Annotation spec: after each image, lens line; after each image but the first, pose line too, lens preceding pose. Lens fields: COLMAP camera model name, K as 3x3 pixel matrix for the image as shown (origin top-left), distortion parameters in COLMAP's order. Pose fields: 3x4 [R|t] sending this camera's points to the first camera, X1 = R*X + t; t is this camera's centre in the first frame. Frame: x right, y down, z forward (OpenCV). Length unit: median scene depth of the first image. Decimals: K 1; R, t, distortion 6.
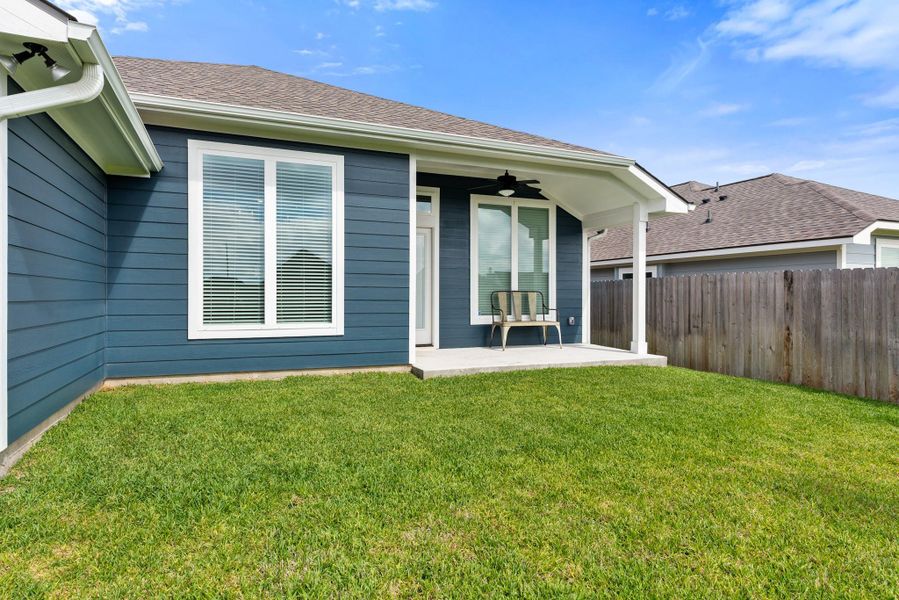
lens RADIAL K [[480.7, 0, 449.5], [0, 480.7, 300.0], [0, 0, 1]] dist [-0.026060, 0.000310]
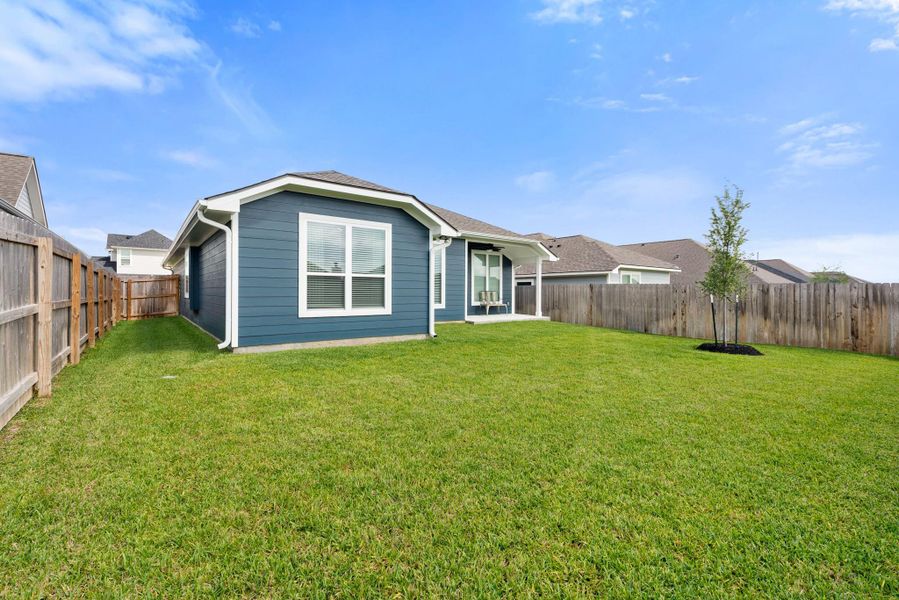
lens RADIAL K [[376.4, 0, 445.6], [0, 376.4, 296.8], [0, 0, 1]] dist [-0.000999, 0.000002]
pose [[0.959388, -0.004255, 0.282057, -0.577732], [0.003706, 0.999990, 0.002479, 0.003306], [-0.282065, -0.001333, 0.959394, -0.690939]]
